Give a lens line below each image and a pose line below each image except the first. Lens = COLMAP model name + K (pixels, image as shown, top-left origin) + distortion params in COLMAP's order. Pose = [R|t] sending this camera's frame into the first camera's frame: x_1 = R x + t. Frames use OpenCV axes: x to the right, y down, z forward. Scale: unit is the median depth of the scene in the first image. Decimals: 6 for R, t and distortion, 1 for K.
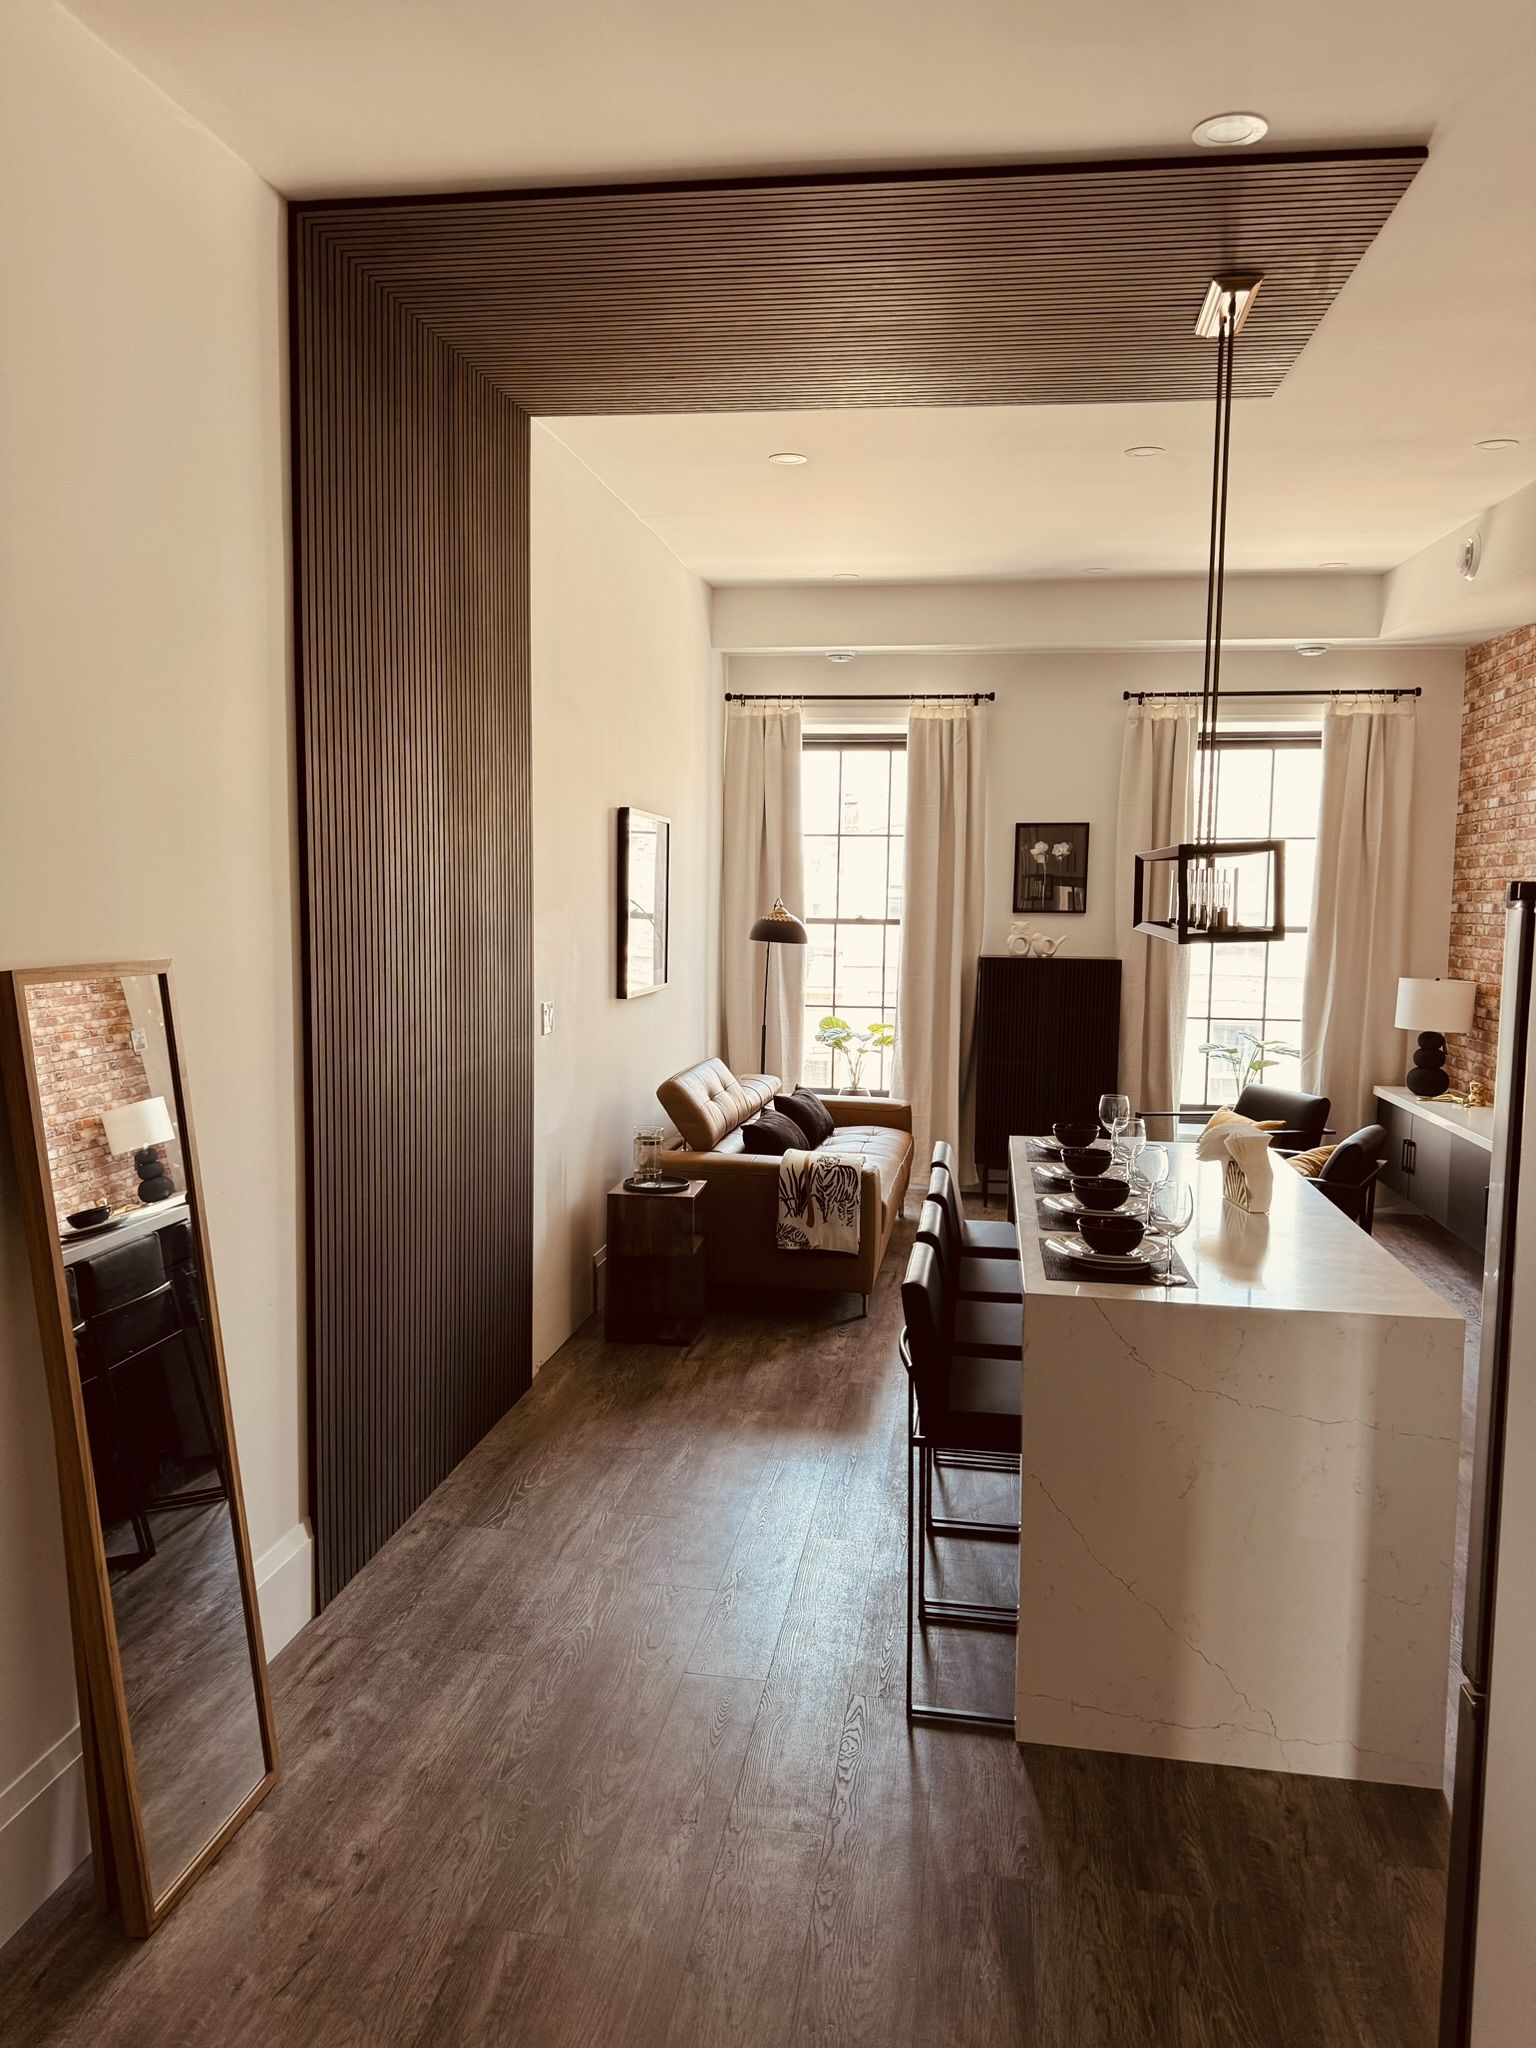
lens RADIAL K [[1436.7, 0, 703.7], [0, 1436.7, 1063.4], [0, 0, 1]] dist [0.129261, -0.230078]
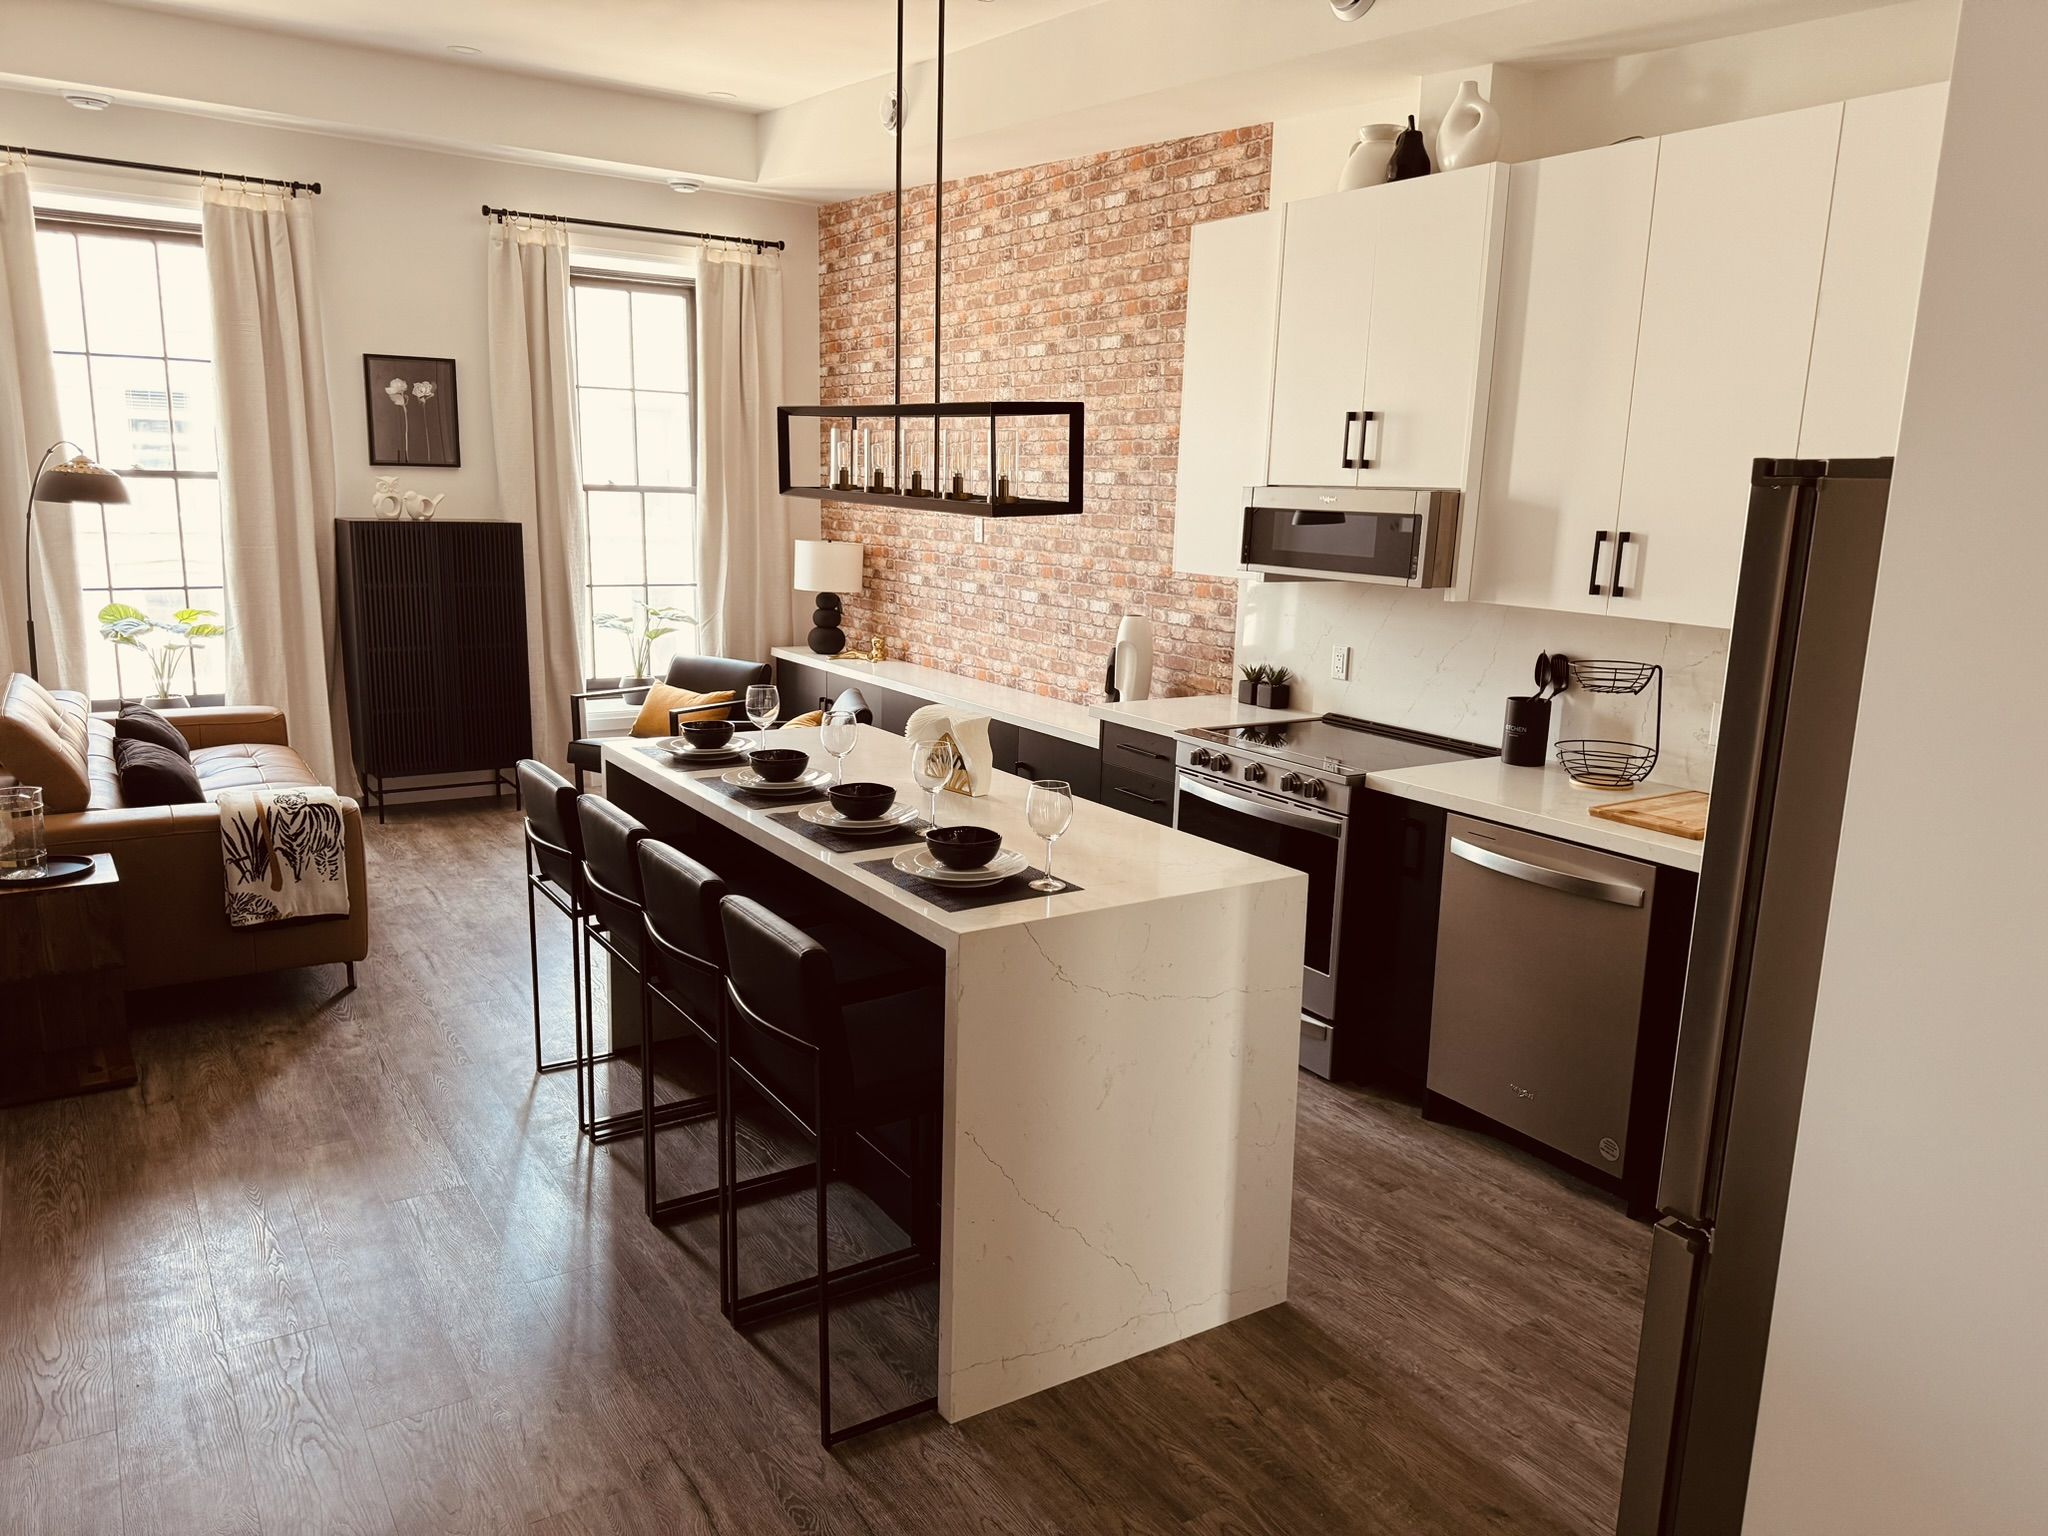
lens RADIAL K [[1464.6, 0, 1029.0], [0, 1464.6, 819.4], [0, 0, 1]] dist [0.018668, -0.044816]
pose [[0.719492, -0.149249, 0.678274, -0.123908], [0.057254, 0.986058, 0.156241, -0.016167], [-0.692136, -0.073580, 0.718007, 0.139380]]
